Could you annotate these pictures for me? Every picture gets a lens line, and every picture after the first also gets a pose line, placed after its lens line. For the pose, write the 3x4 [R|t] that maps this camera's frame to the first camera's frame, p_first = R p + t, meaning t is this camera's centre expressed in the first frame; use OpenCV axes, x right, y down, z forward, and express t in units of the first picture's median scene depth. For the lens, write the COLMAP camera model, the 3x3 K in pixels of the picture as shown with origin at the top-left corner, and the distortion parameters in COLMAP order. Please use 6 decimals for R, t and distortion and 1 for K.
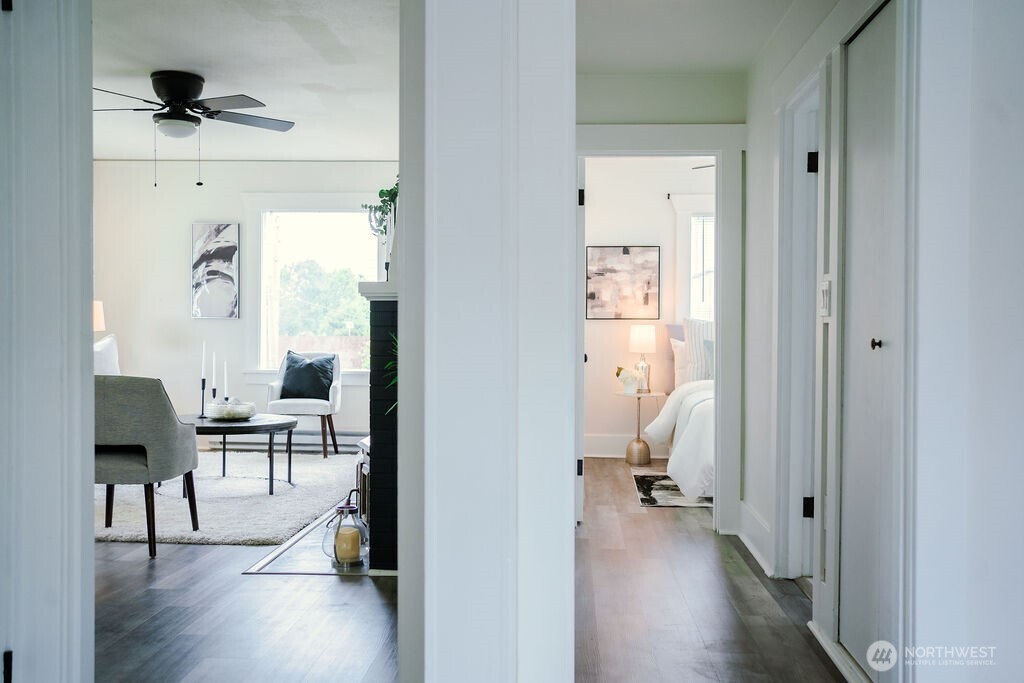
lens RADIAL K [[1022.8, 0, 535.2], [0, 1022.8, 300.9], [0, 0, 1]] dist [0.008263, 0.000000]
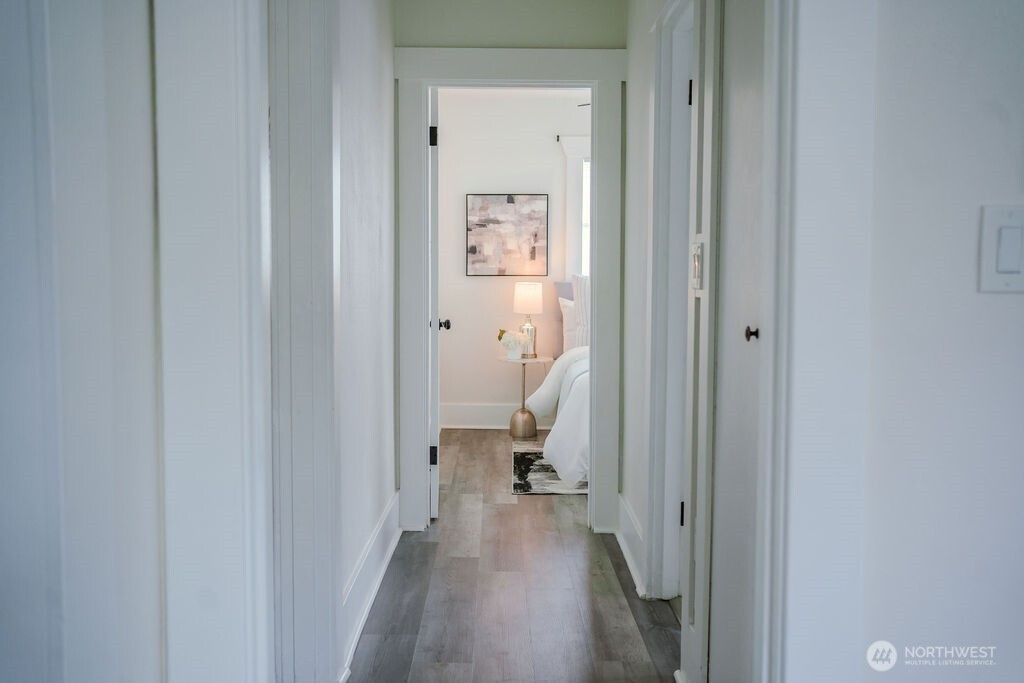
lens RADIAL K [[1022.8, 0, 536.4], [0, 1022.8, 299.8], [0, 0, 1]] dist [0.008263, 0.000000]
pose [[0.997361, -0.003917, 0.072493, 0.067906], [0.000214, 0.998698, 0.051017, -0.010137], [-0.072598, -0.050867, 0.996063, 0.153049]]
